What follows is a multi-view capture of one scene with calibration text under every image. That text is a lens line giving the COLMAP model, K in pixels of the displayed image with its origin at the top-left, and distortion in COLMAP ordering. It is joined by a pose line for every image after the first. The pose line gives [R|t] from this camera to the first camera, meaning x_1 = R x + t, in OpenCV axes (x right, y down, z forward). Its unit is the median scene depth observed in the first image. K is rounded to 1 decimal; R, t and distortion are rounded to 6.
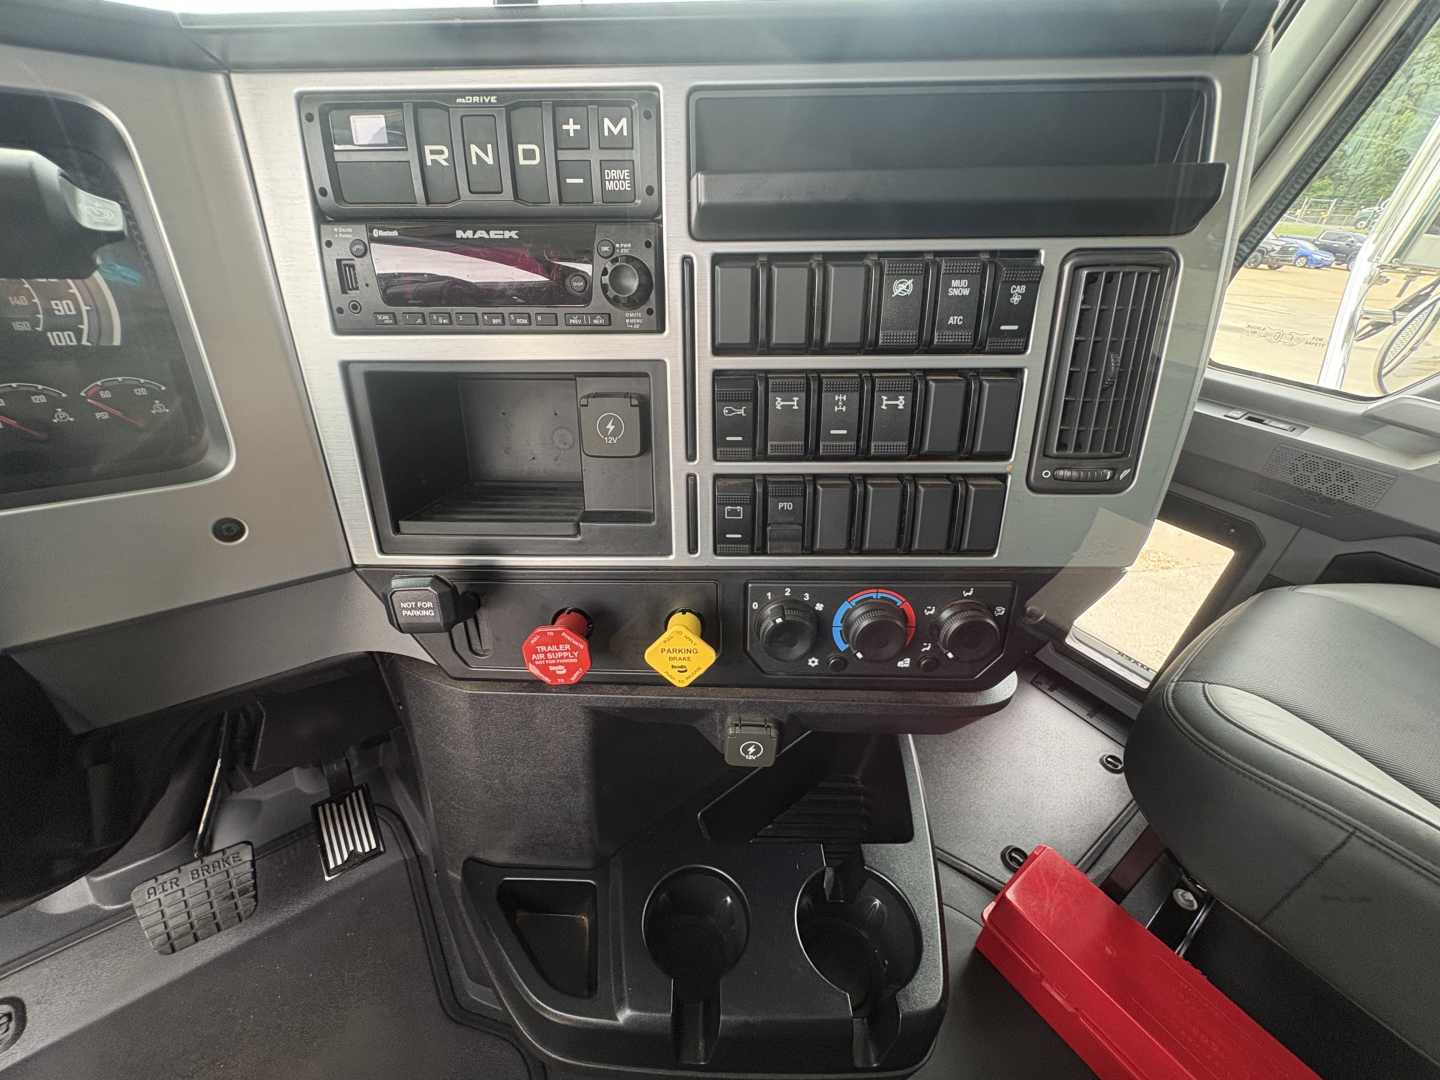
lens RADIAL K [[579.5, 0, 720.0], [0, 579.5, 540.0], [0, 0, 1]] dist [0.000962, 0.000505]
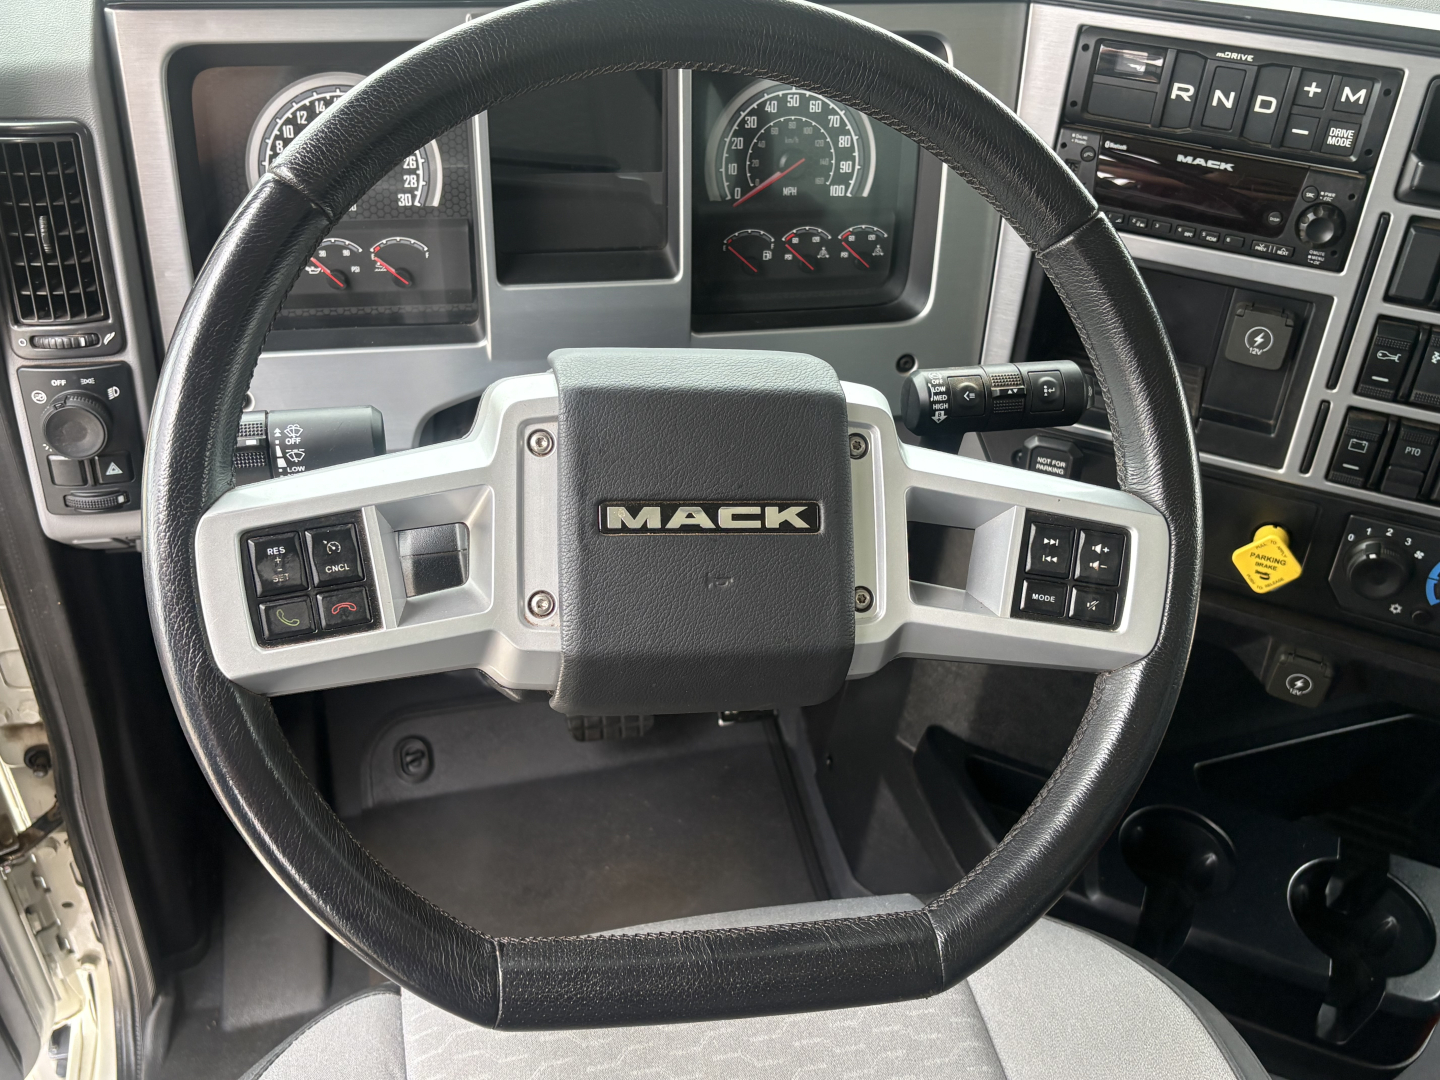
lens RADIAL K [[1431.0, 0, 713.1], [0, 1431.0, 559.4], [0, 0, 1]] dist [0.006807, 0.026980]
pose [[0.920853, 0.256740, -0.293451, -0.239747], [-0.206455, 0.959510, 0.191614, -0.107494], [0.330765, -0.115864, 0.936574, -1.866556]]
